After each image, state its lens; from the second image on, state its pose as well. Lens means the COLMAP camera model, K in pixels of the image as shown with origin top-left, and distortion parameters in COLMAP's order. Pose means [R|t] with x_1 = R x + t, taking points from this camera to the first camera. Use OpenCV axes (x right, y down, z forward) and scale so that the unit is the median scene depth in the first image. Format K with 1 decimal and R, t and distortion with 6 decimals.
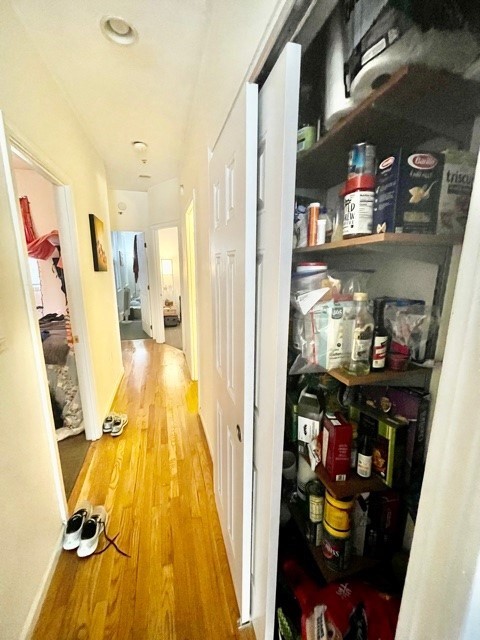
lens RADIAL K [[256.7, 0, 241.7], [0, 256.7, 317.6], [0, 0, 1]] dist [-0.002697, 0.000771]
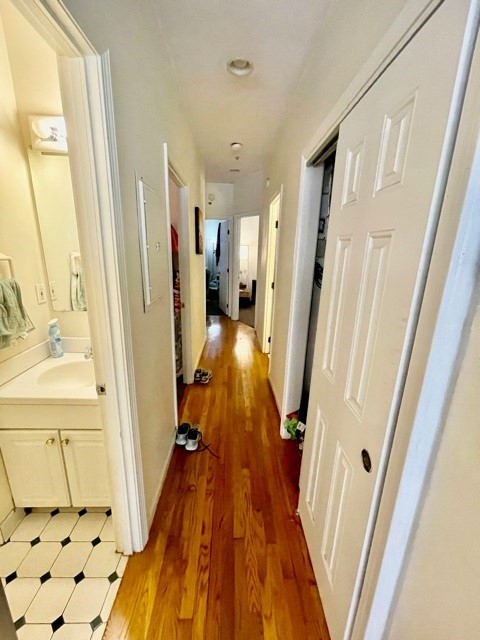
lens RADIAL K [[256.7, 0, 242.1], [0, 256.7, 318.0], [0, 0, 1]] dist [-0.002697, 0.000771]
pose [[0.965505, 0.085172, -0.246059, -0.020909], [-0.073225, 0.995667, 0.057320, 0.048913], [0.249875, -0.037325, 0.967559, -0.181005]]
